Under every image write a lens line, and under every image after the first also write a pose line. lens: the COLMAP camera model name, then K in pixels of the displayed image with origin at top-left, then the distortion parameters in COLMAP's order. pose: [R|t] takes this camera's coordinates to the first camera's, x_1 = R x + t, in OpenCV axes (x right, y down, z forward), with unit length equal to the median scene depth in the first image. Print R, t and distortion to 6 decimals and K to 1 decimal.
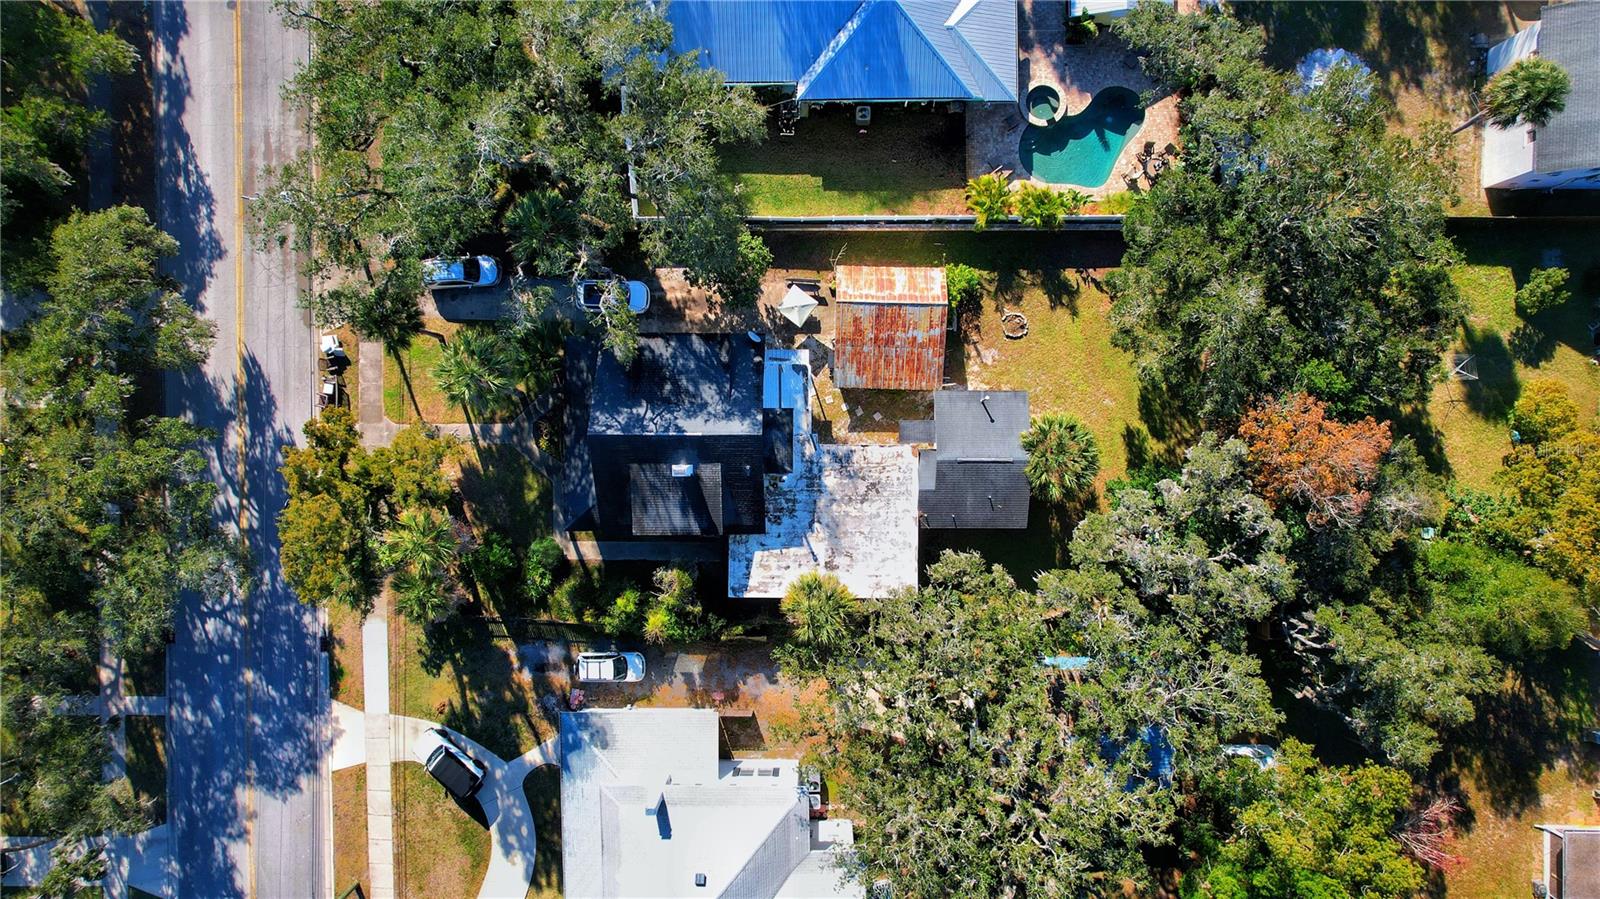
lens RADIAL K [[1032.2, 0, 804.0], [0, 1032.2, 450.3], [0, 0, 1]] dist [-0.033463, 0.003632]
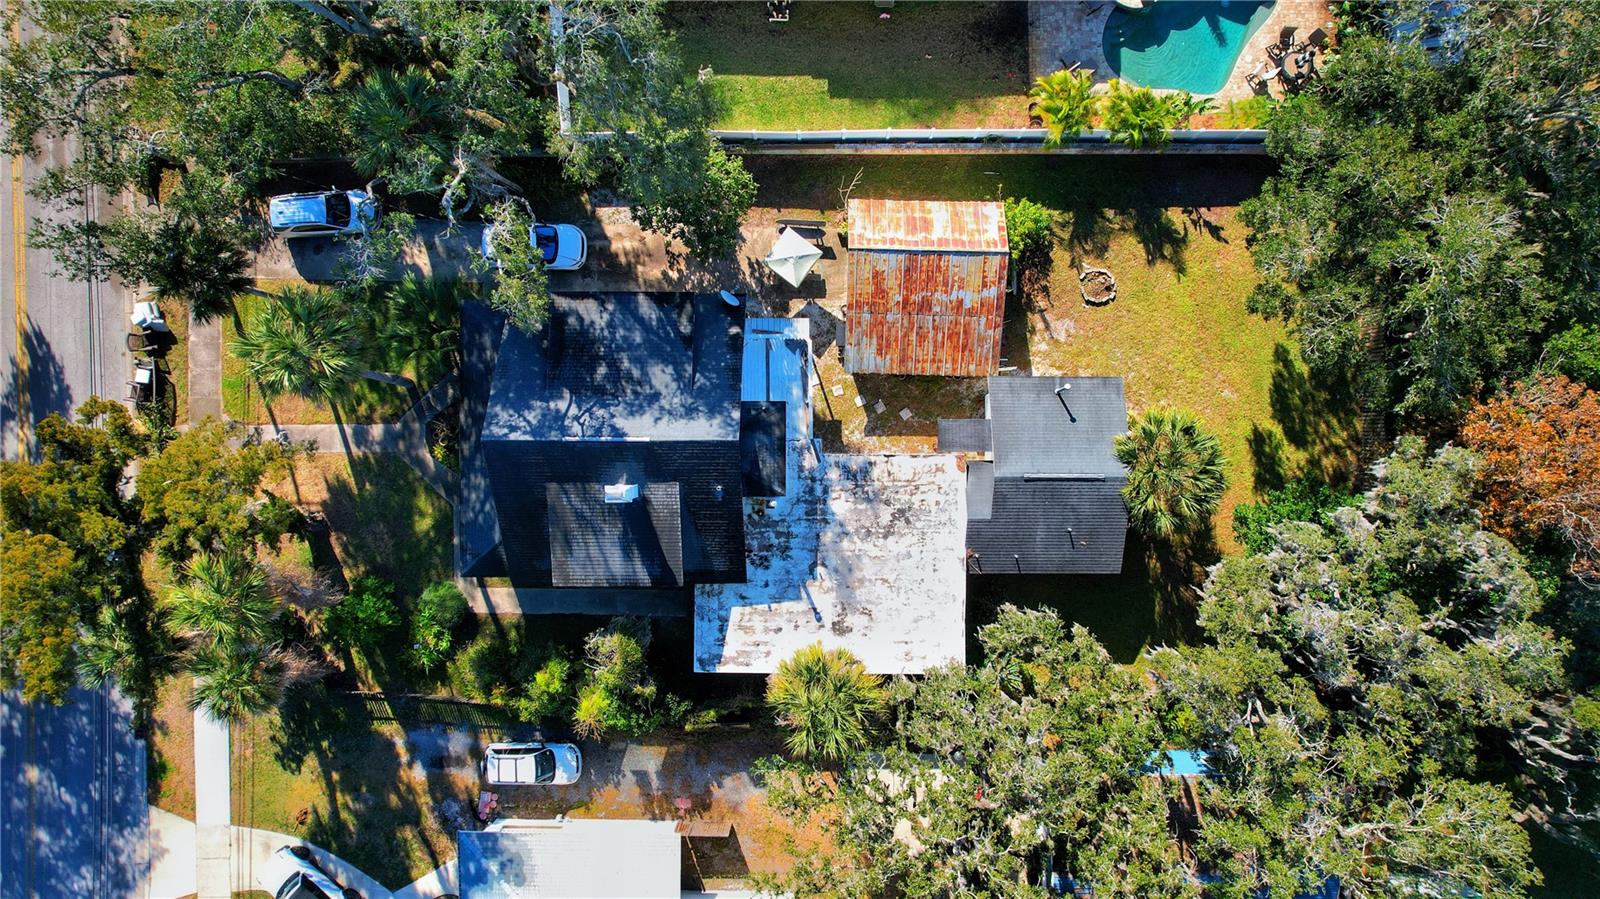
lens RADIAL K [[1032.2, 0, 804.0], [0, 1032.2, 450.3], [0, 0, 1]] dist [-0.033463, 0.003632]
pose [[0.999995, -0.000165, -0.003058, 0.003297], [0.000158, 0.999997, -0.002368, -0.006147], [0.003058, 0.002367, 0.999993, 0.291136]]
